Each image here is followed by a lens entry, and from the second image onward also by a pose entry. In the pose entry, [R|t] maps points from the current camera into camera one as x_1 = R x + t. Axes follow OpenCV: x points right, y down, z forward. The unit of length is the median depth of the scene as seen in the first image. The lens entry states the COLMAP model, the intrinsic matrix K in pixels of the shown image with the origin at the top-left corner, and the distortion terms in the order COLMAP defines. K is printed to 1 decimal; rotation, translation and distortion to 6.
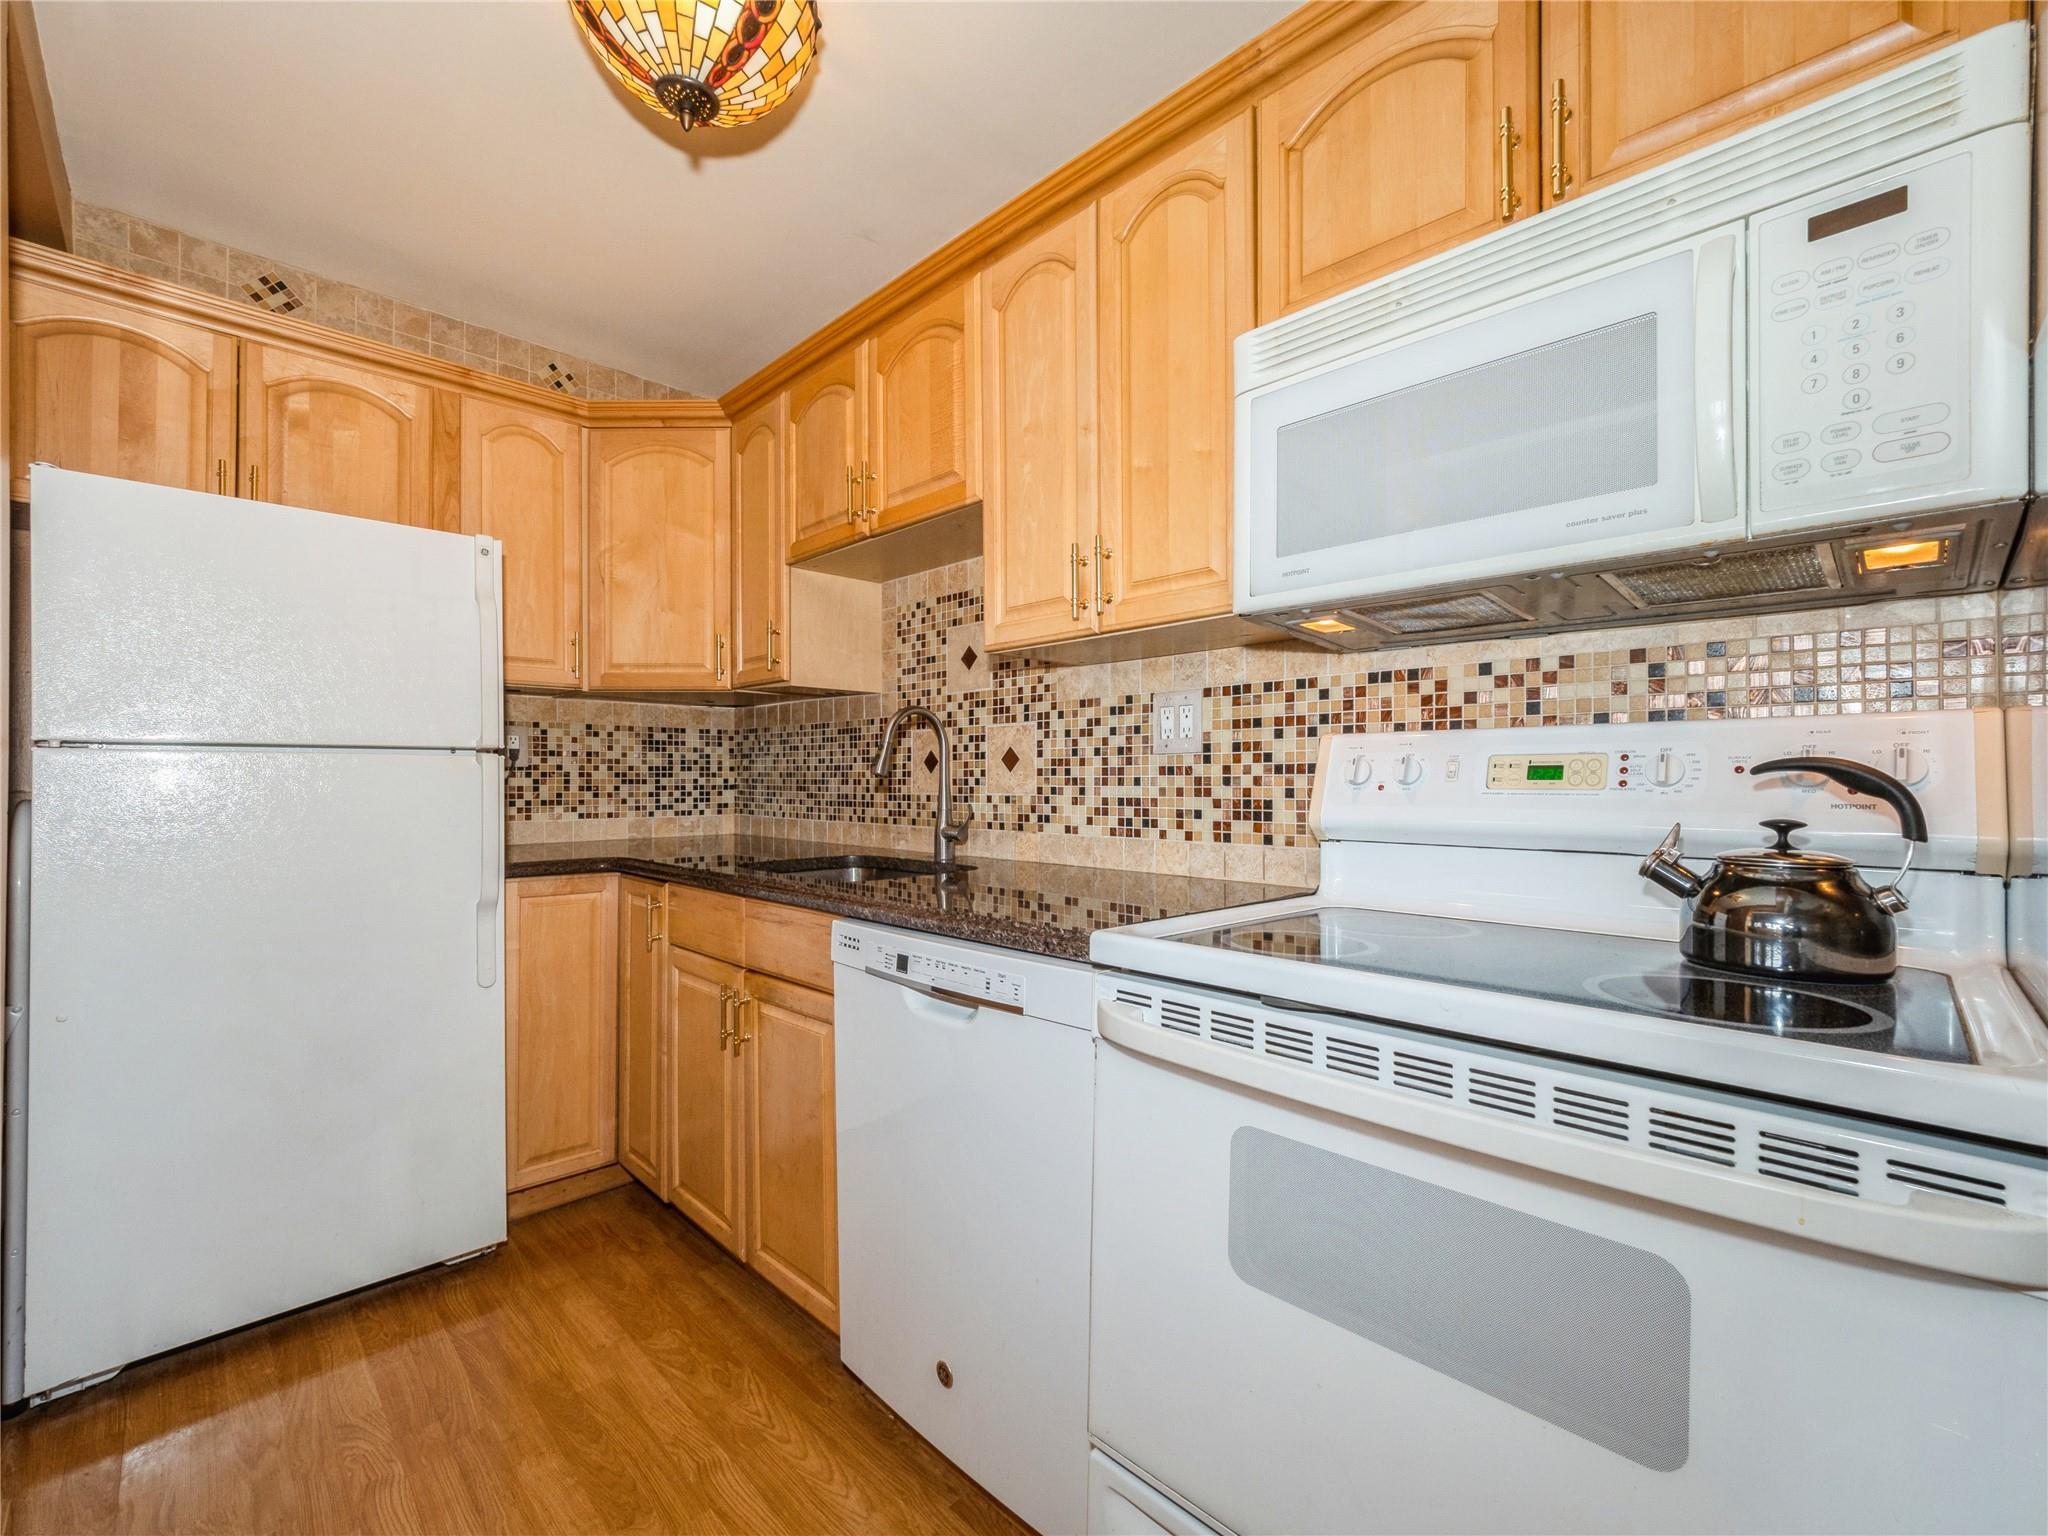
lens RADIAL K [[866.3, 0, 1014.5], [0, 866.3, 777.4], [0, 0, 1]] dist [-0.002180, -0.000211]
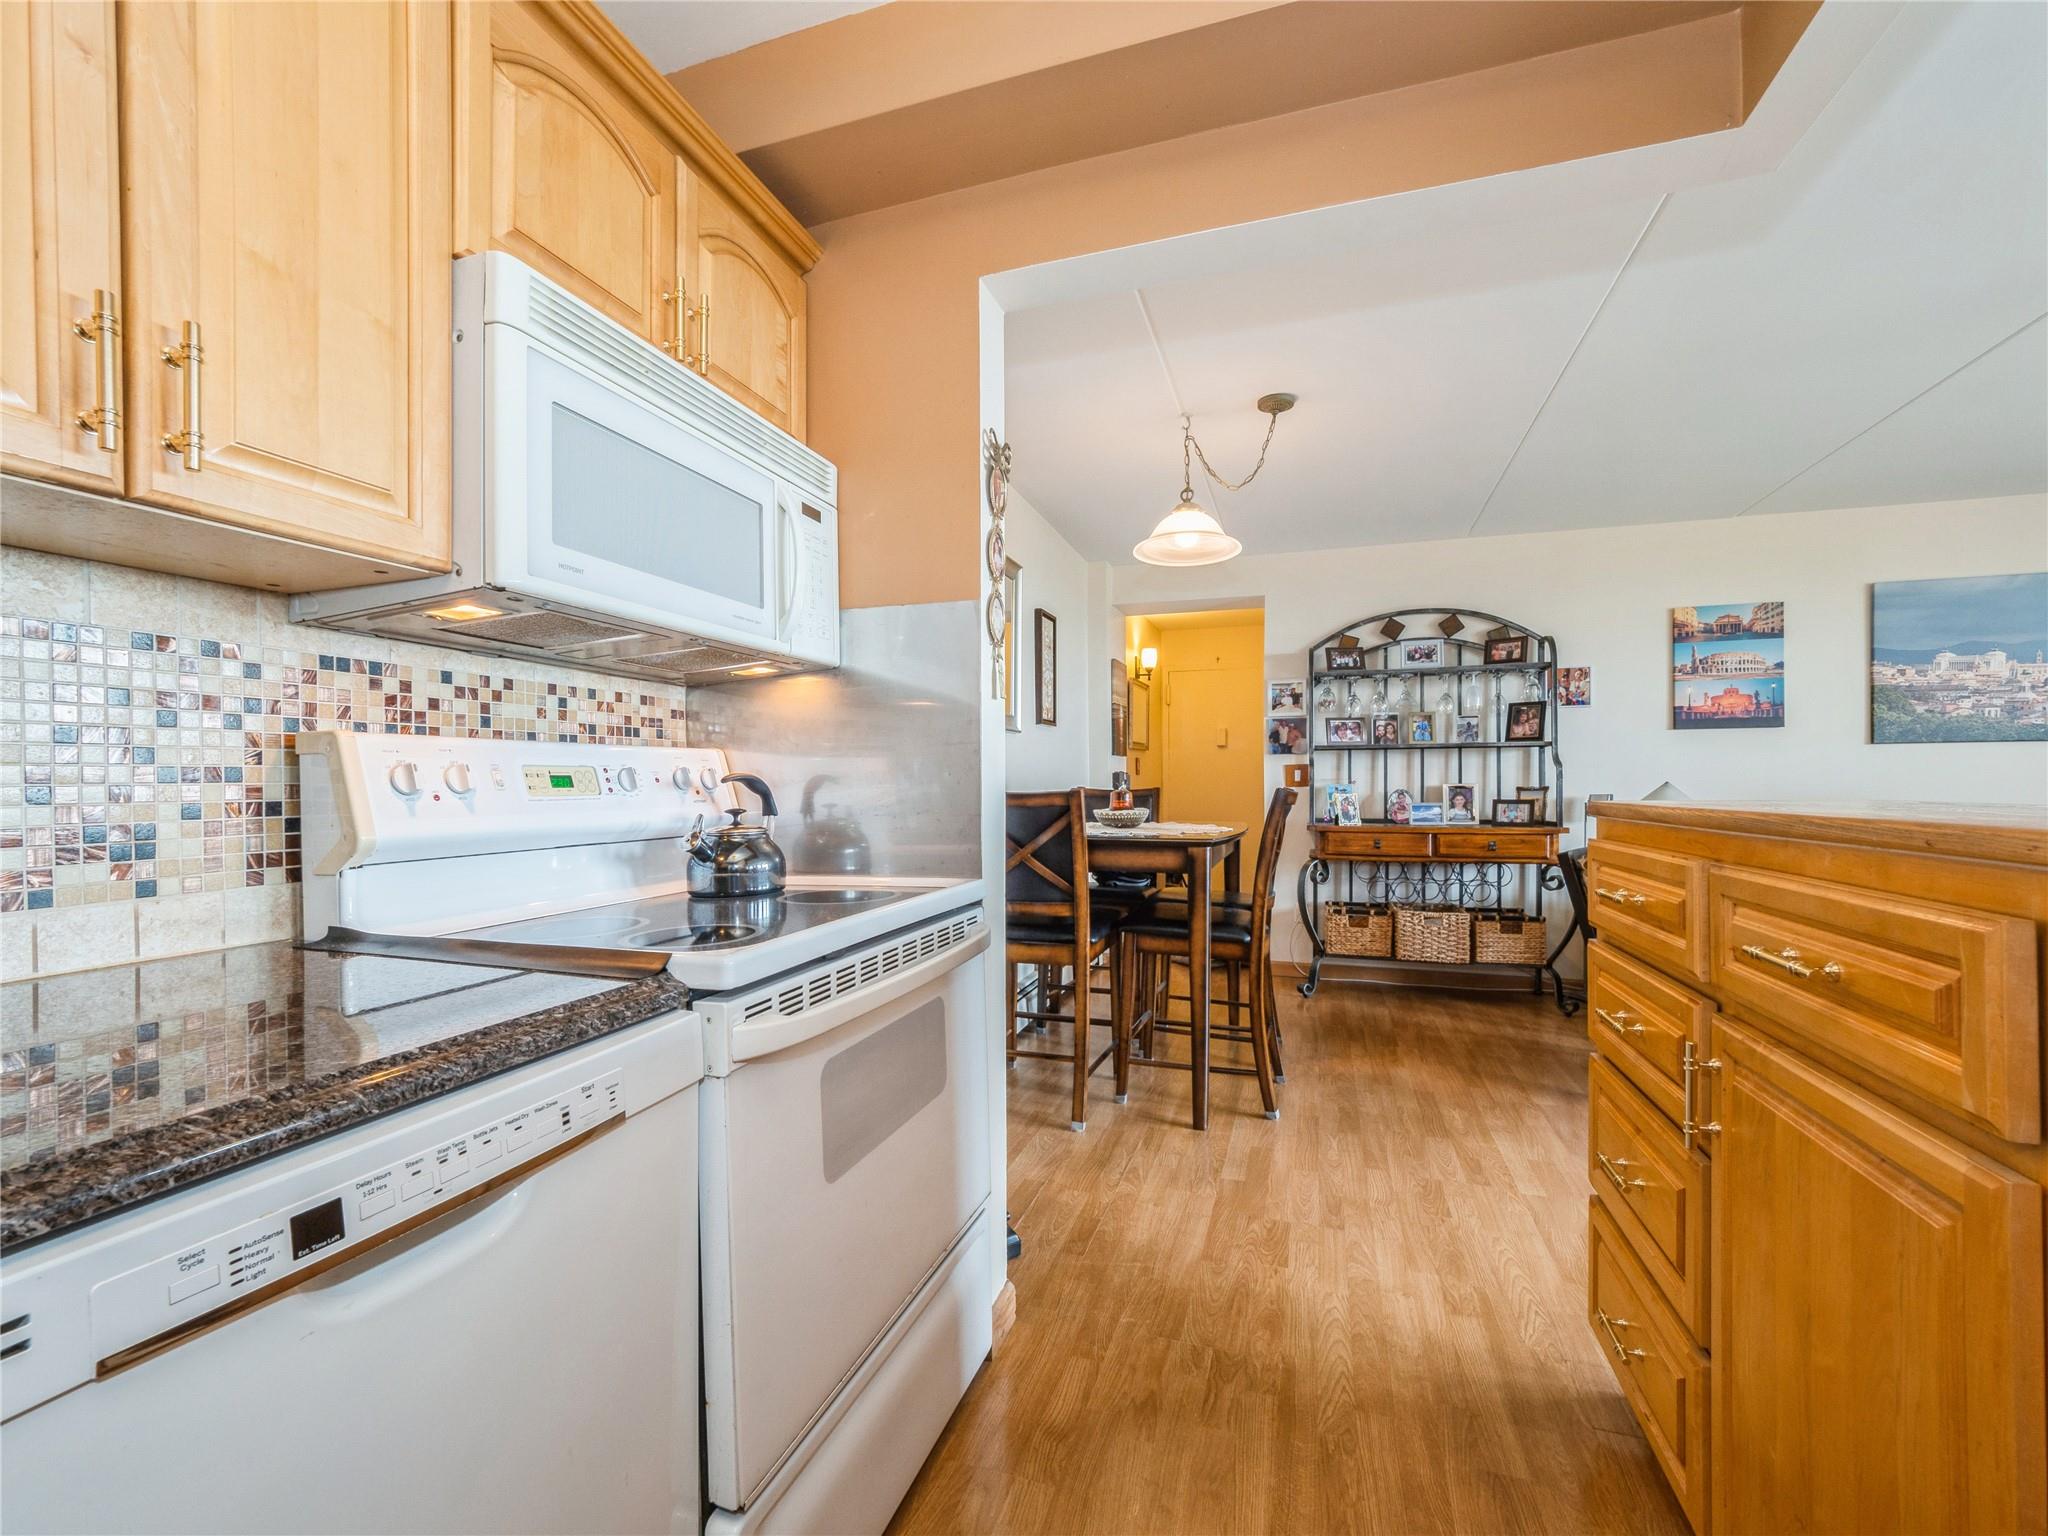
lens RADIAL K [[866.3, 0, 1030.8], [0, 866.3, 794.3], [0, 0, 1]] dist [-0.002180, -0.000211]
pose [[-0.459626, -0.010237, 0.888054, -0.515634], [0.004276, 0.999896, 0.013739, -0.001201], [-0.888102, 0.010112, -0.459534, 0.686274]]
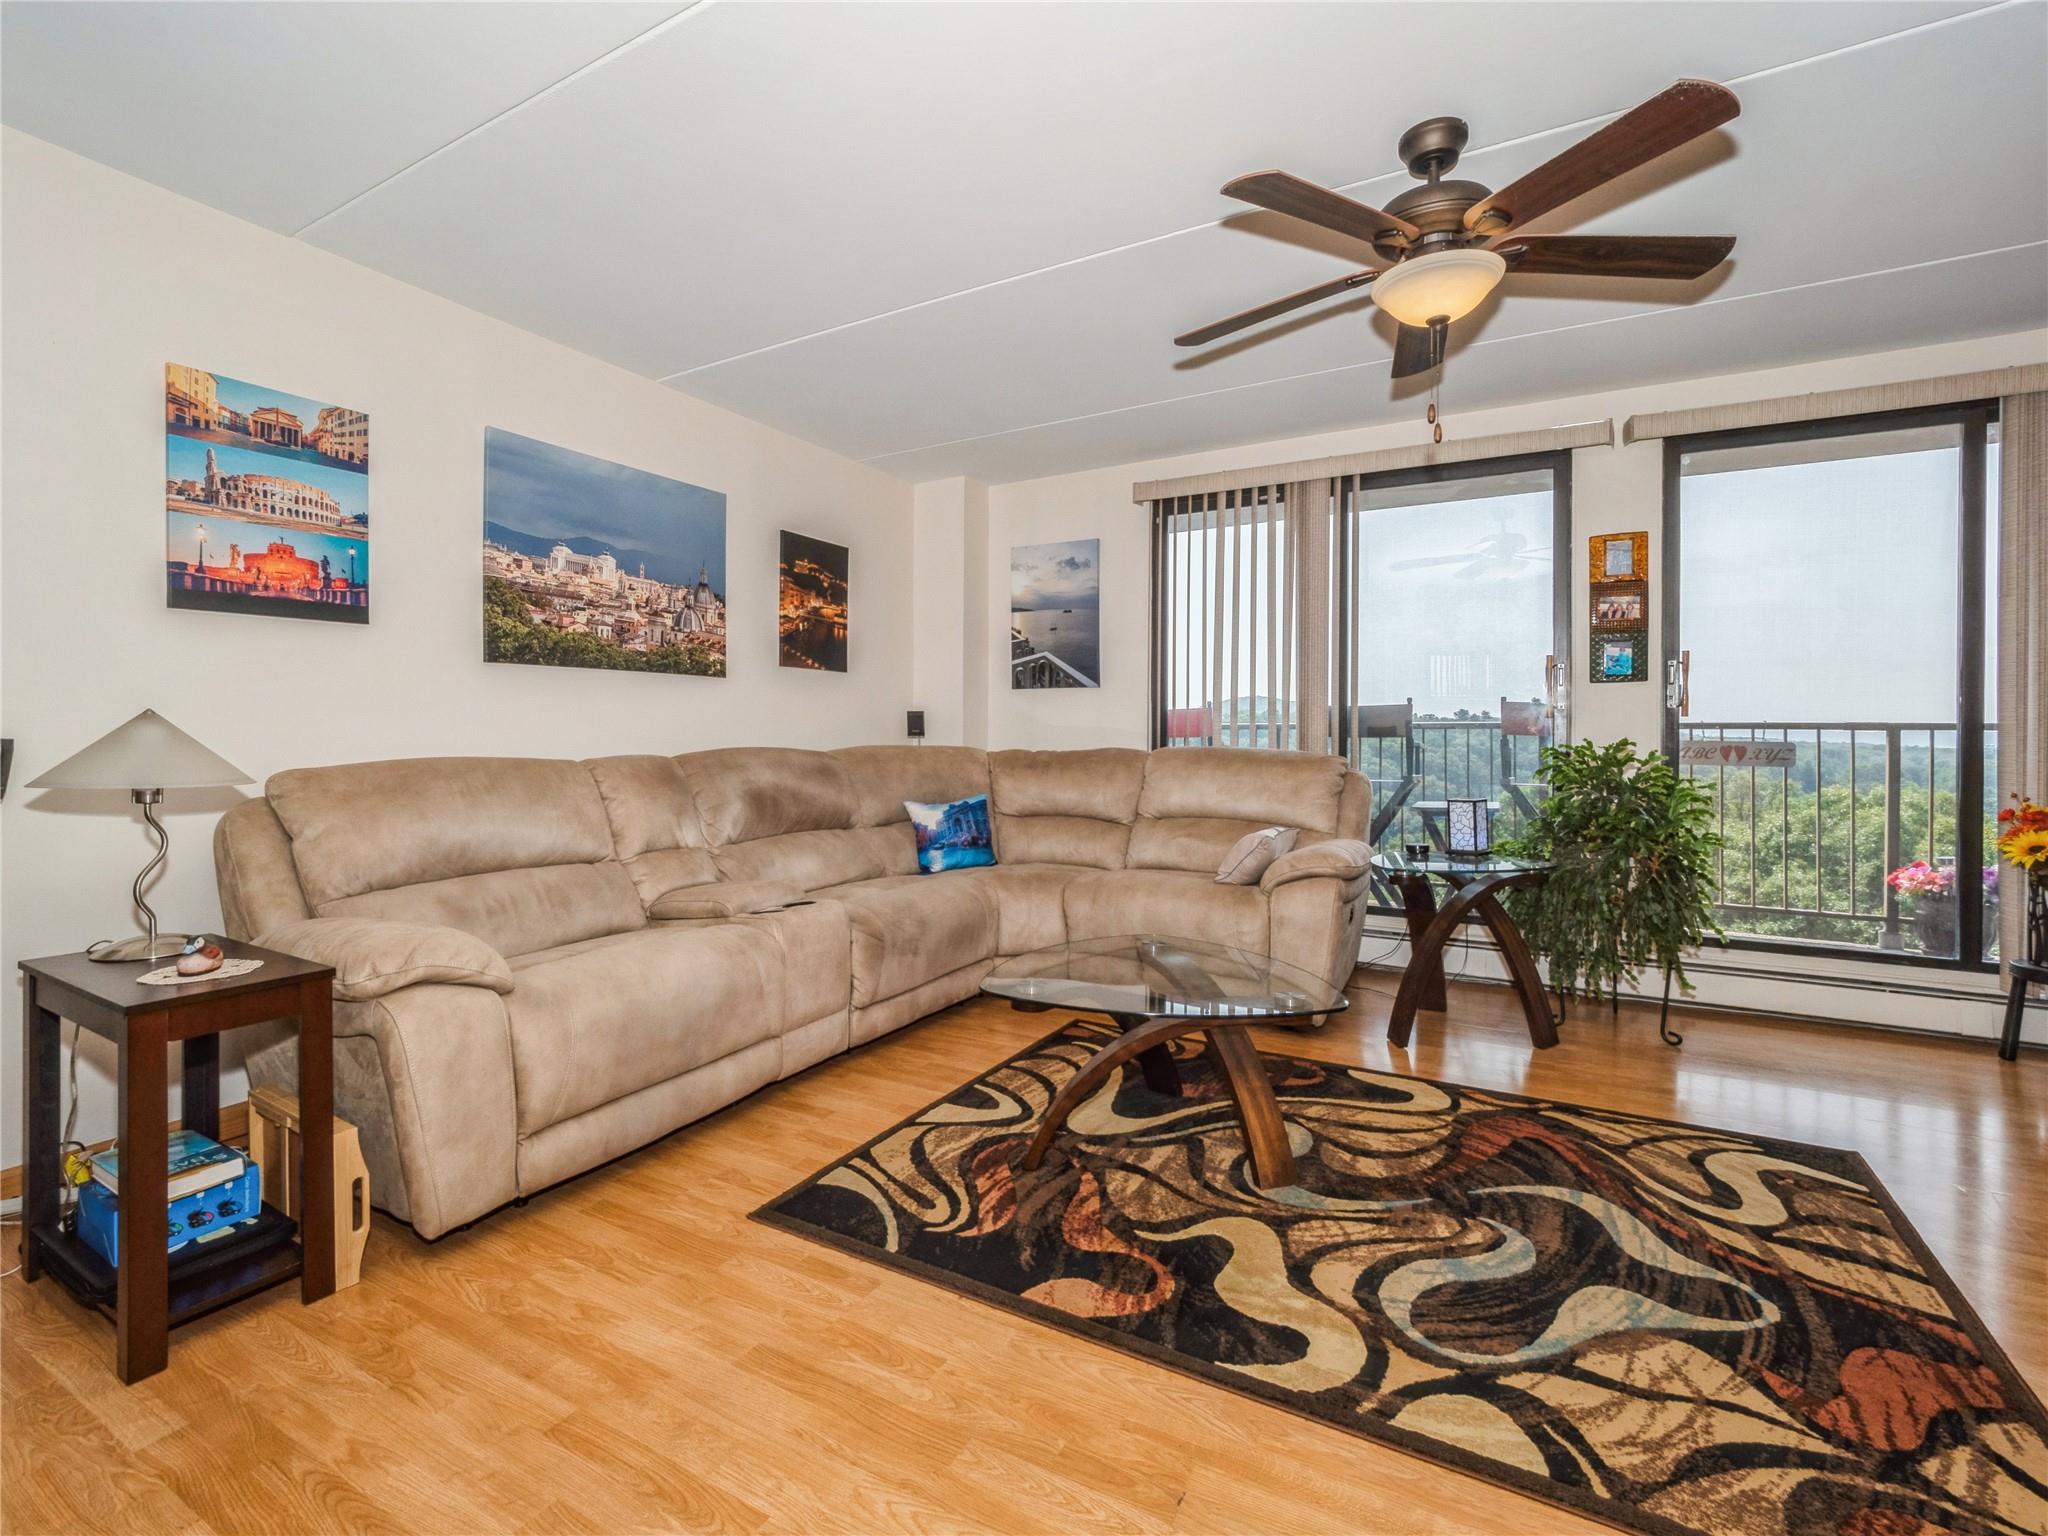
lens RADIAL K [[944.3, 0, 1012.9], [0, 944.3, 725.7], [0, 0, 1]] dist [-0.008615, 0.002002]
pose [[-0.962861, -0.002427, -0.269986, 0.076091], [-0.001340, 0.999990, -0.004209, 0.027153], [0.269994, -0.003691, -0.962855, -0.546991]]
